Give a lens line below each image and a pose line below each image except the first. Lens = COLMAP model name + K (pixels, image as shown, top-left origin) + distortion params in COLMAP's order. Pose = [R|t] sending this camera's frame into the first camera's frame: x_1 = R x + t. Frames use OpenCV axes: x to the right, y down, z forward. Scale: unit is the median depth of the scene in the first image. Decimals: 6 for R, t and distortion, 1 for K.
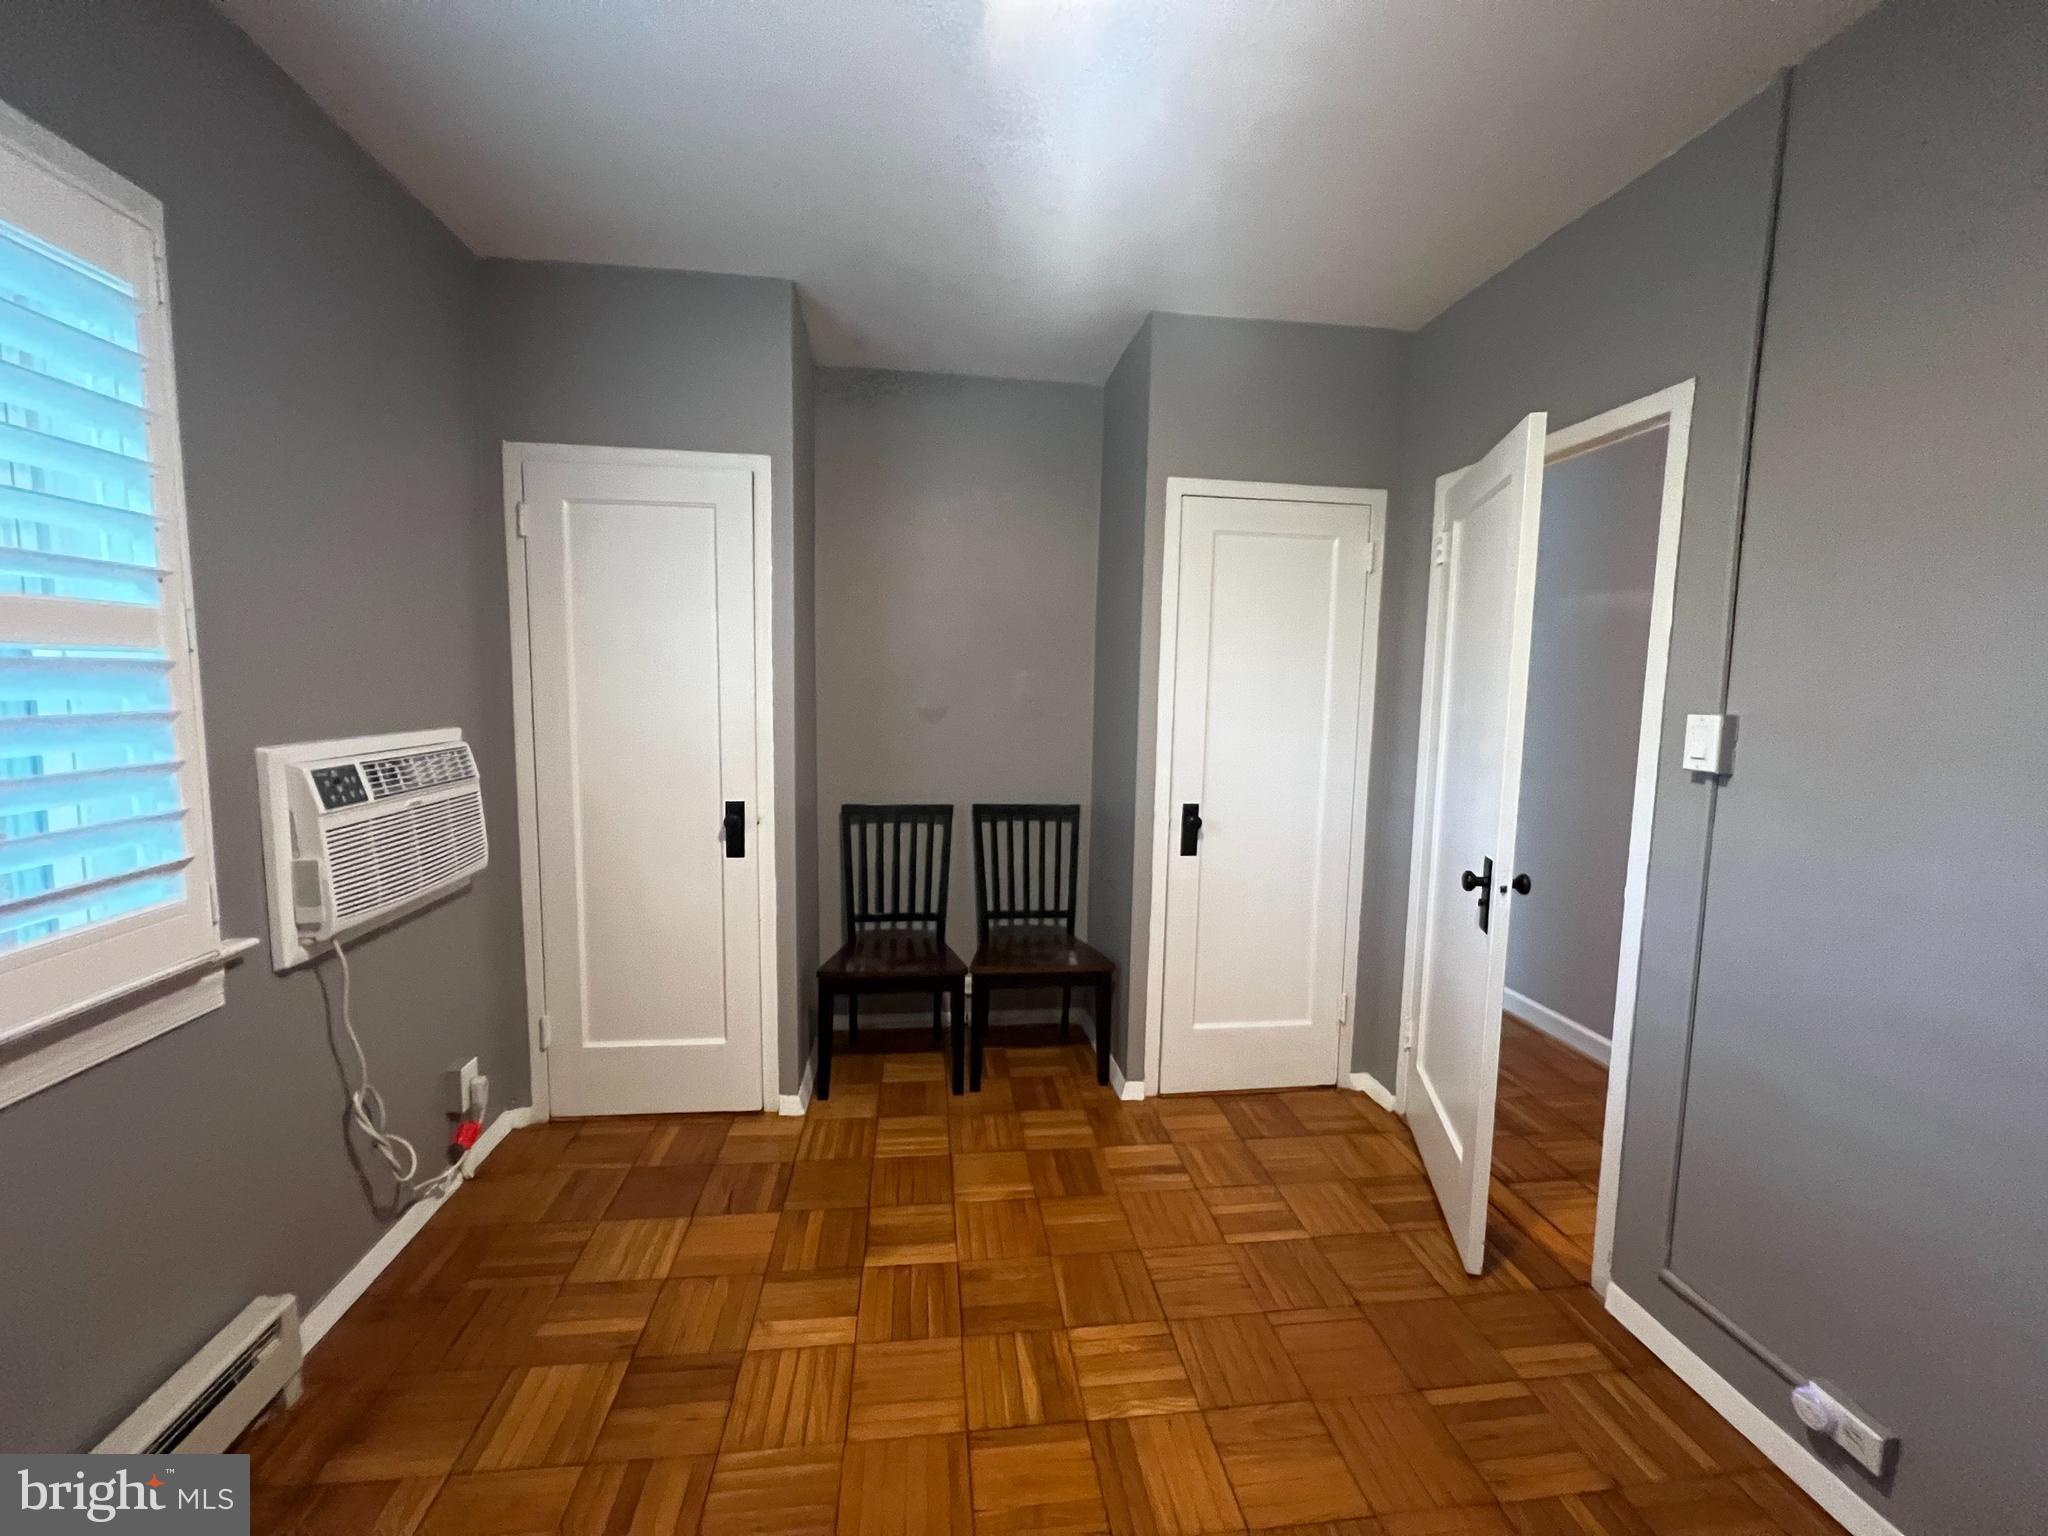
lens RADIAL K [[819.9, 0, 1011.5], [0, 819.9, 769.7], [0, 0, 1]] dist [-0.001985, 0.000240]
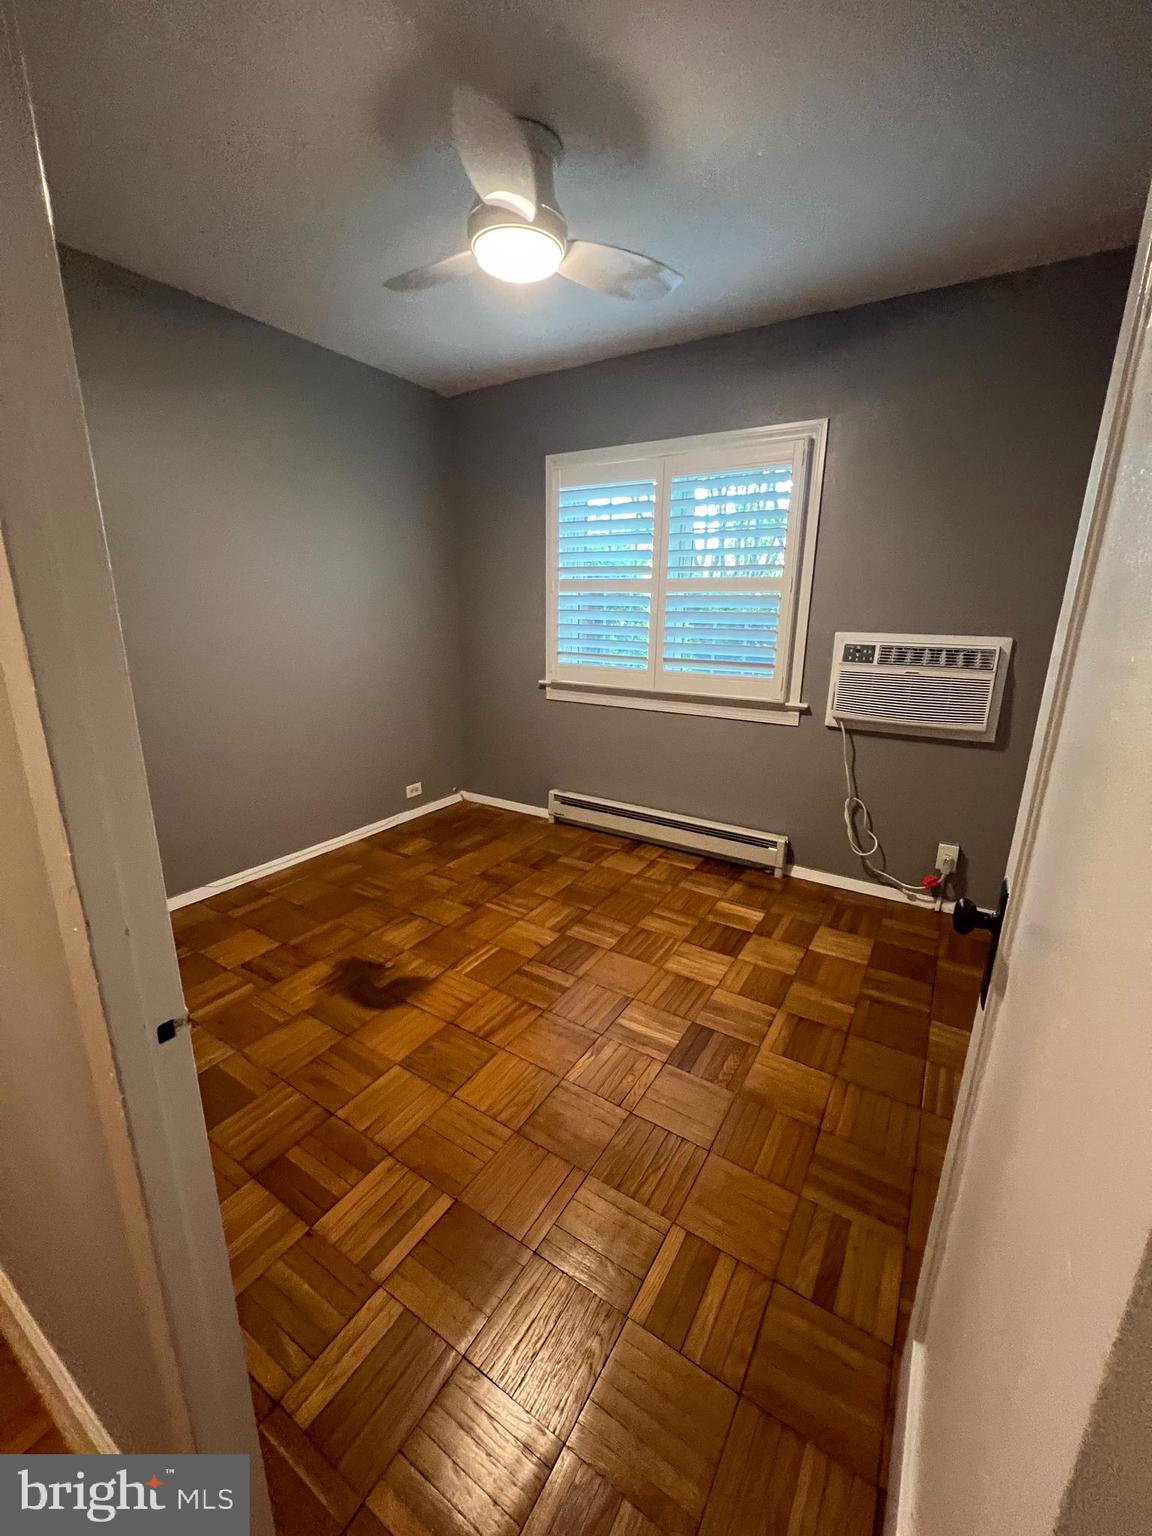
lens RADIAL K [[614.9, 0, 581.8], [0, 614.9, 762.2], [0, 0, 1]] dist [-0.001985, 0.000240]
pose [[-0.624919, 0.166724, -0.762679, 0.941687], [-0.108953, 0.948744, 0.296672, -0.111660], [0.773049, 0.268492, -0.574723, 1.462573]]
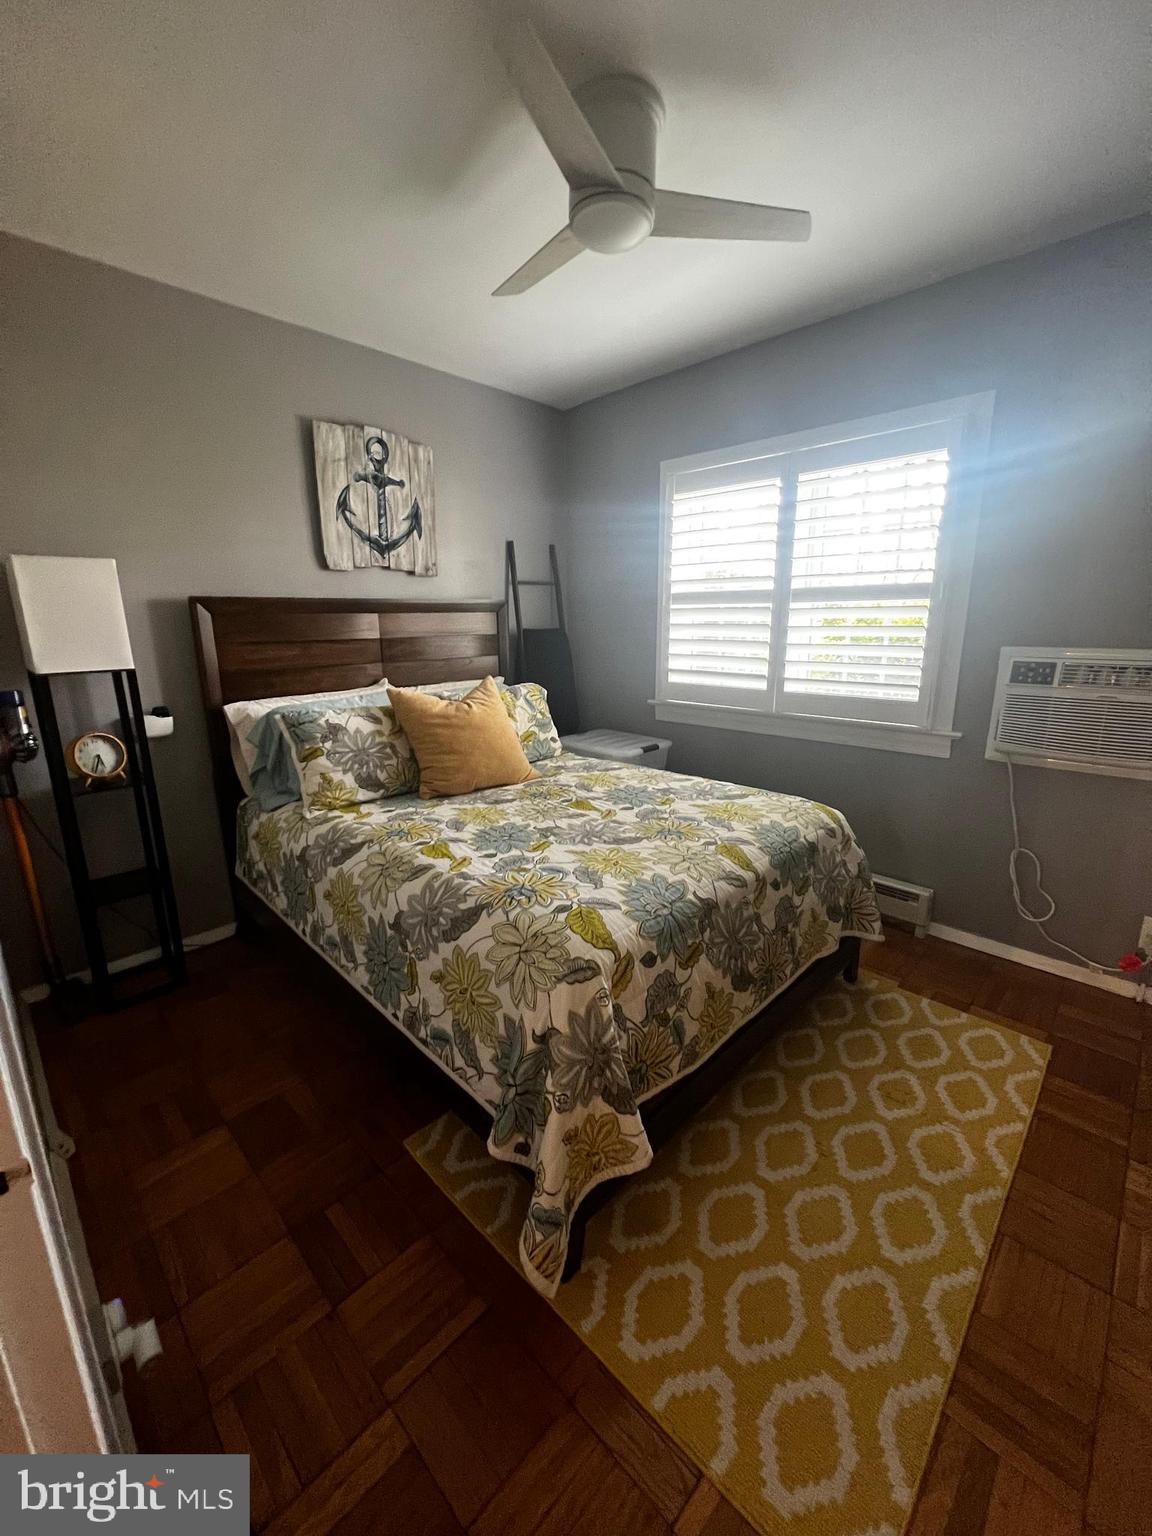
lens RADIAL K [[614.9, 0, 581.8], [0, 614.9, 762.2], [0, 0, 1]] dist [-0.001985, 0.000240]
pose [[-0.776671, 0.129375, -0.616477, 0.779533], [-0.076469, 0.952077, 0.296145, -0.115410], [0.625248, 0.277149, -0.729557, 1.425678]]
